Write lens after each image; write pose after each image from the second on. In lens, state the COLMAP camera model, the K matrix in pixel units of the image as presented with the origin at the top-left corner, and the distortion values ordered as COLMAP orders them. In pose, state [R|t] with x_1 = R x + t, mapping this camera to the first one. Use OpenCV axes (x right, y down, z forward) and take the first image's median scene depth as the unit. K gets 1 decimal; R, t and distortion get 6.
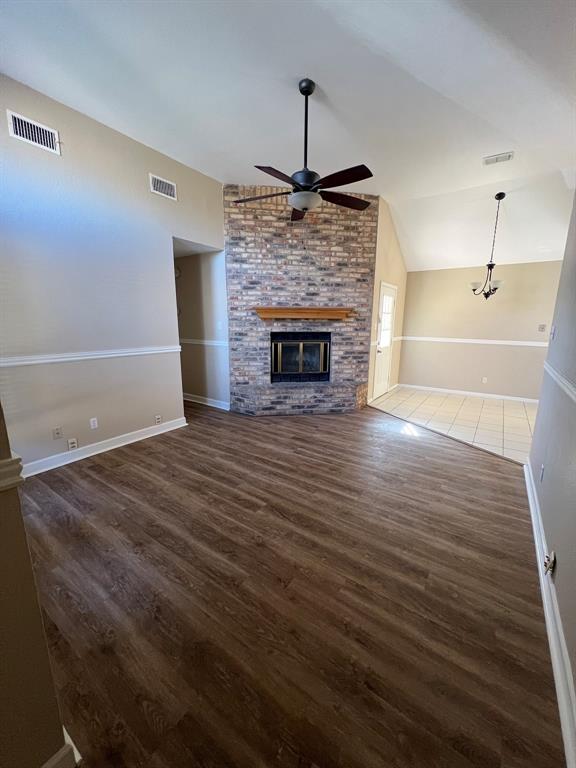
lens RADIAL K [[304.3, 0, 291.2], [0, 304.3, 383.6], [0, 0, 1]] dist [0.002251, 0.000208]
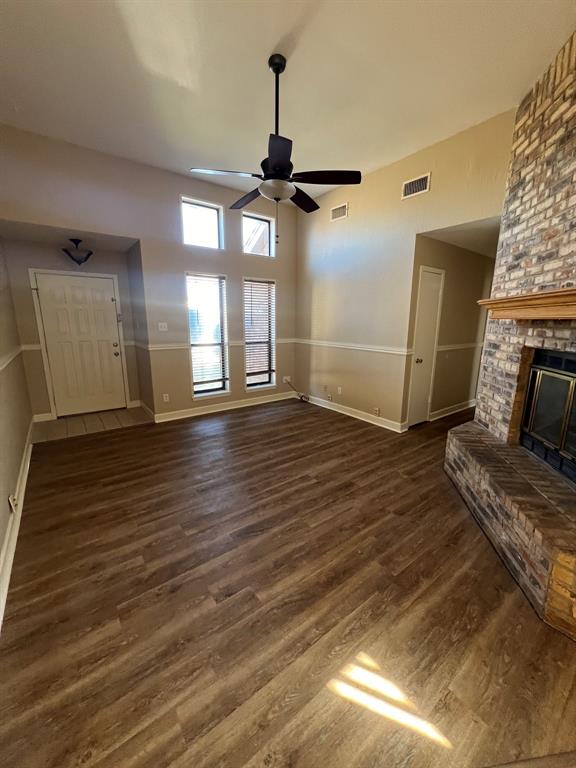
lens RADIAL K [[304.3, 0, 291.6], [0, 304.3, 382.6], [0, 0, 1]] dist [0.002251, 0.000208]
pose [[-0.318628, 0.182125, -0.930219, 0.714119], [-0.203982, 0.945200, 0.254928, -0.213626], [0.925672, 0.270975, -0.264017, 1.036688]]
